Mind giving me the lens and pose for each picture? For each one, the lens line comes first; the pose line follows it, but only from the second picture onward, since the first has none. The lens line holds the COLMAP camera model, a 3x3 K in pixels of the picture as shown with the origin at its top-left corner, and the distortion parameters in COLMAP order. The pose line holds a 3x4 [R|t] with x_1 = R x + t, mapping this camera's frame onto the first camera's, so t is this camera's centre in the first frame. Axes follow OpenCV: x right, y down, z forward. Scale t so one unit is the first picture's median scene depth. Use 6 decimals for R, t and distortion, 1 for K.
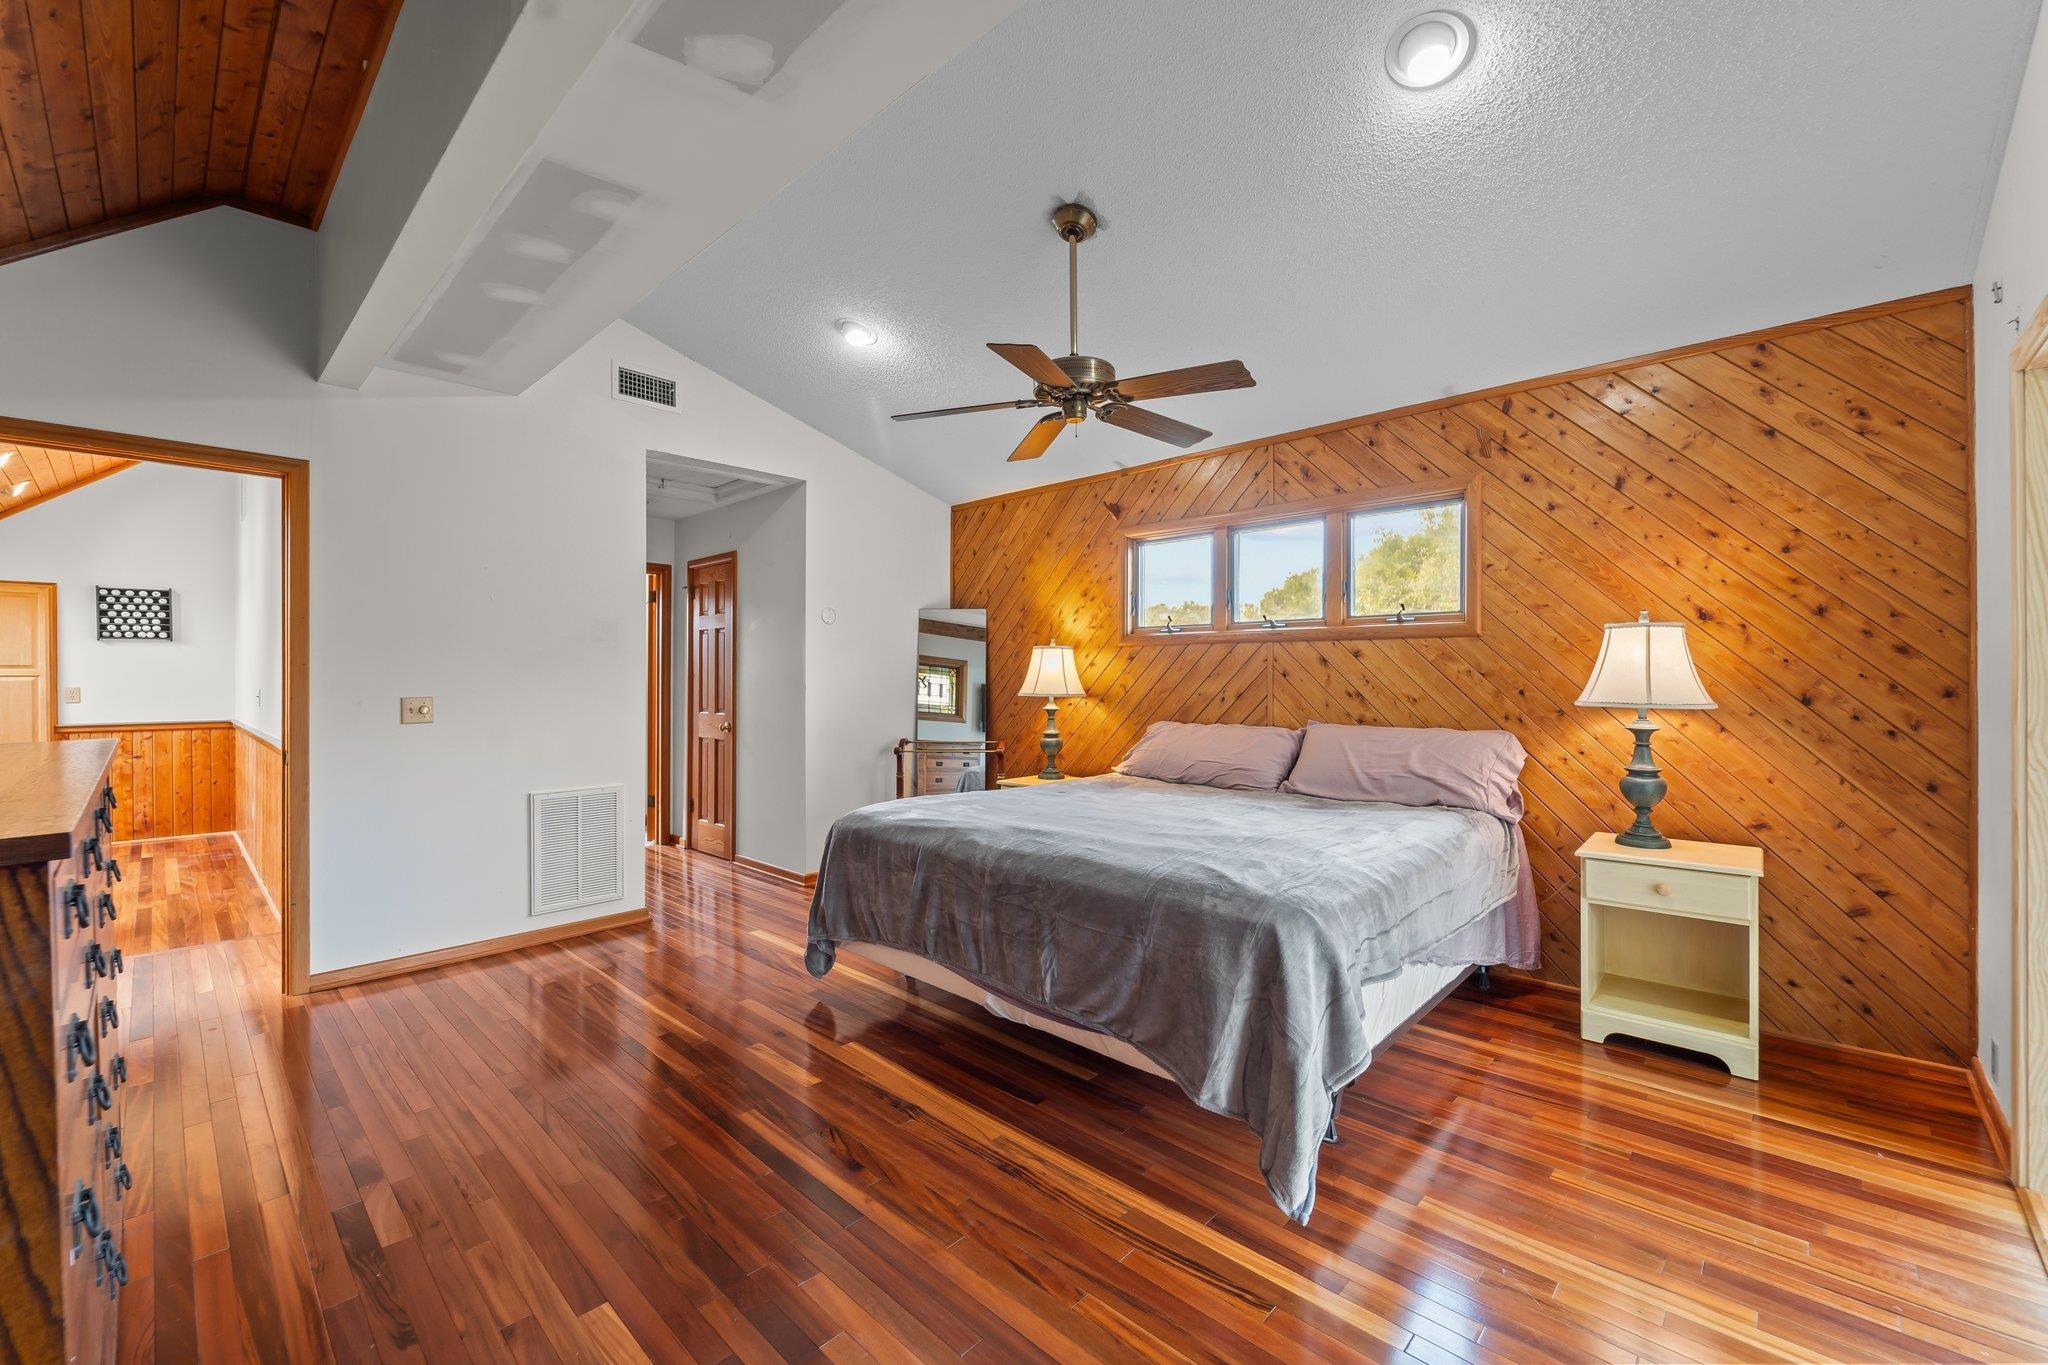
lens RADIAL K [[825.6, 0, 1020.9], [0, 825.6, 673.9], [0, 0, 1]] dist [-0.000517, -0.000527]
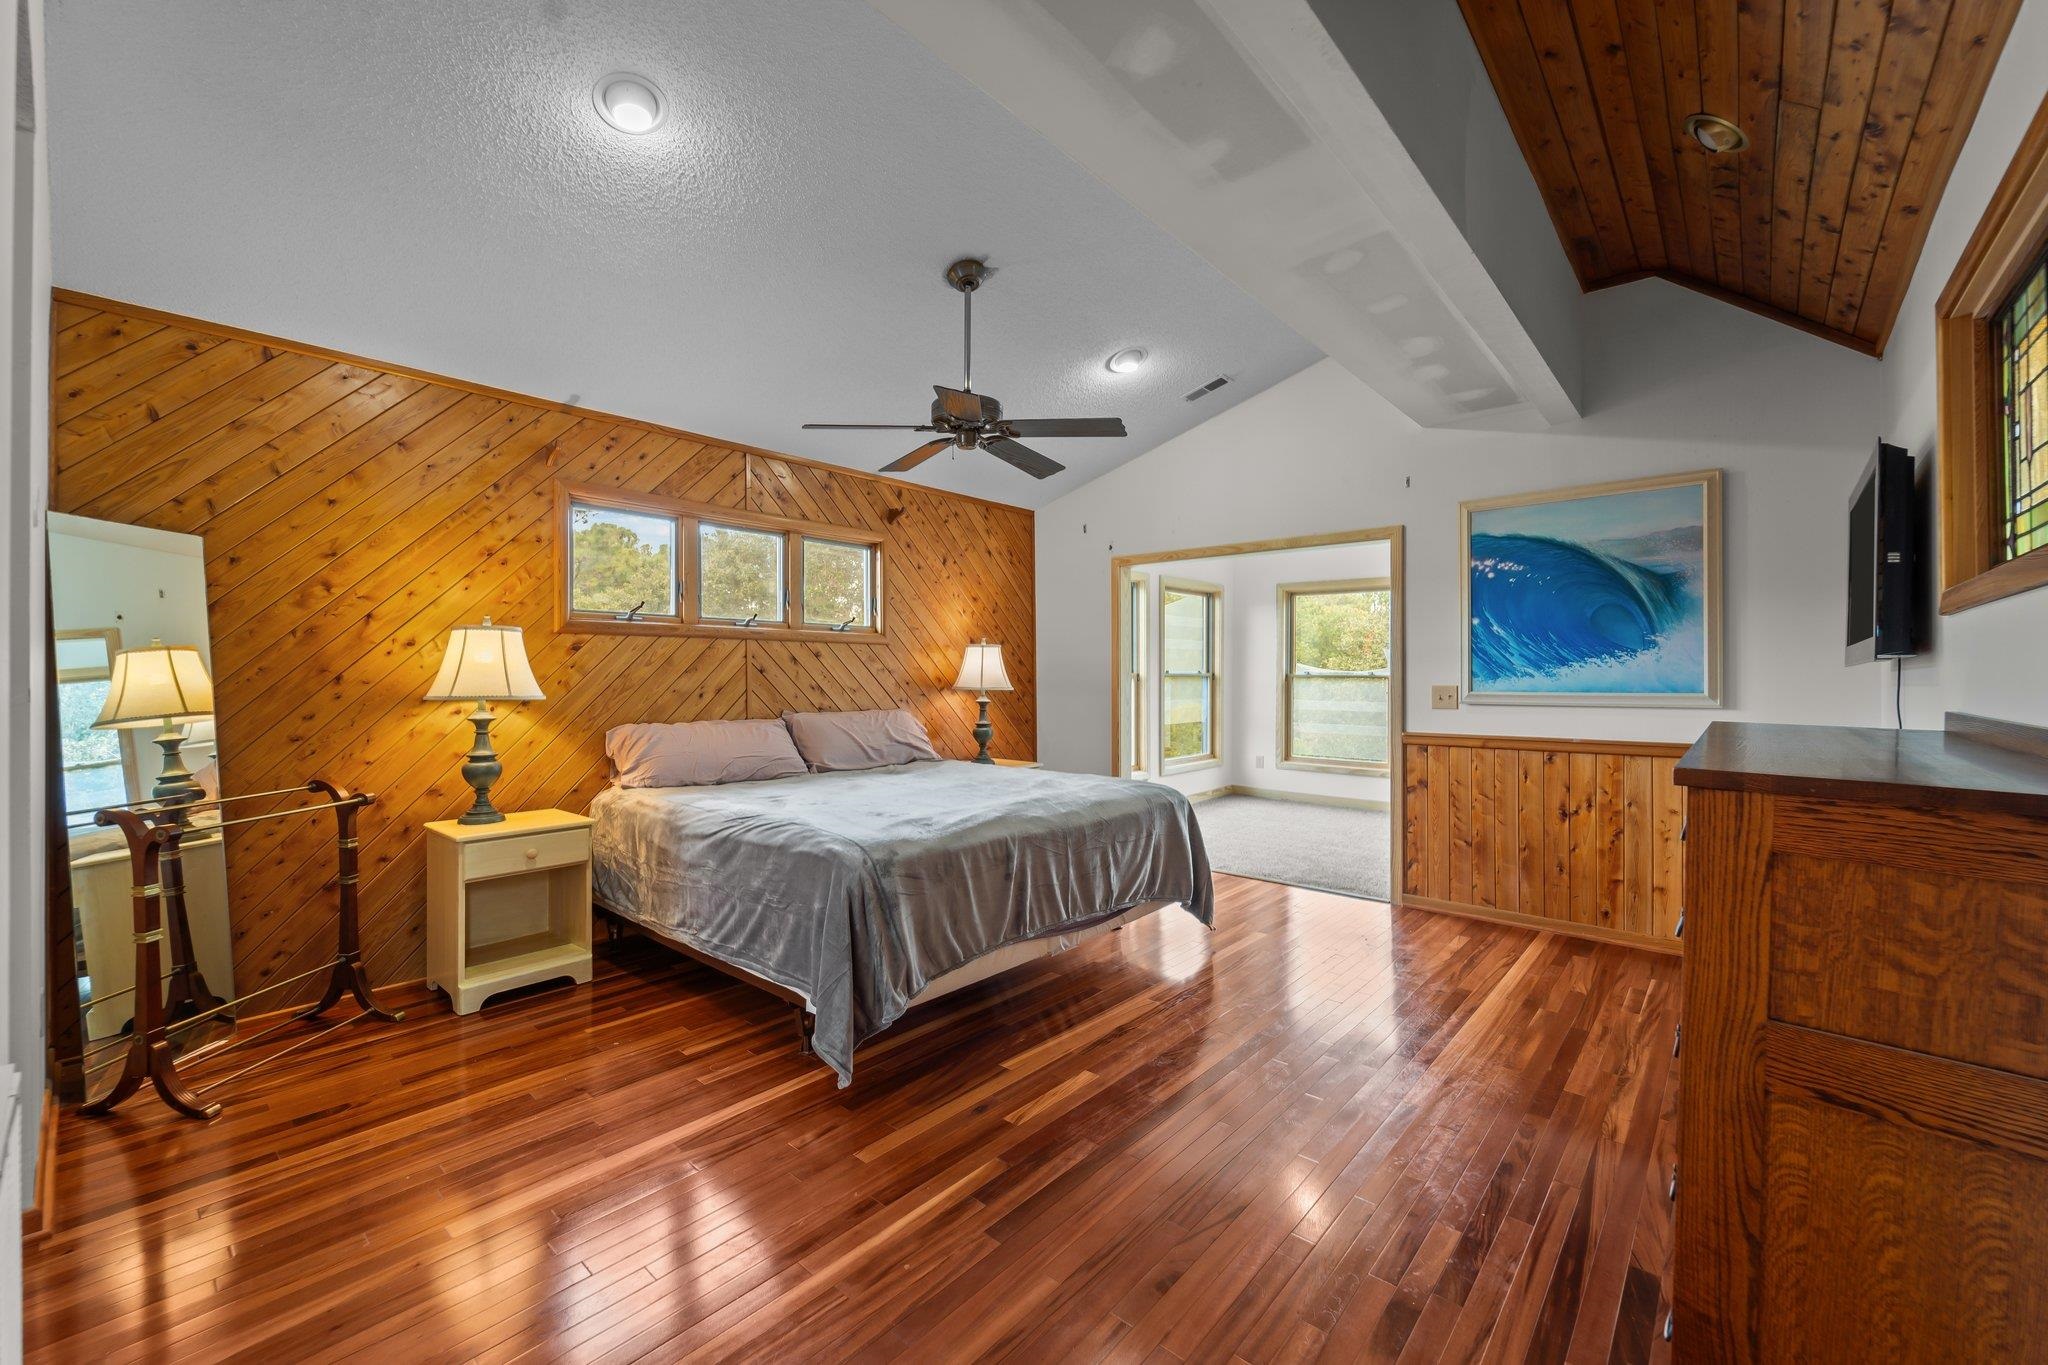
lens RADIAL K [[825.6, 0, 1029.0], [0, 825.6, 683.2], [0, 0, 1]] dist [-0.002083, -0.000297]
pose [[-0.048555, -0.014966, 0.998708, -0.710577], [-0.011362, 0.999831, 0.014431, -0.002377], [-0.998756, -0.010647, -0.048717, 0.634495]]
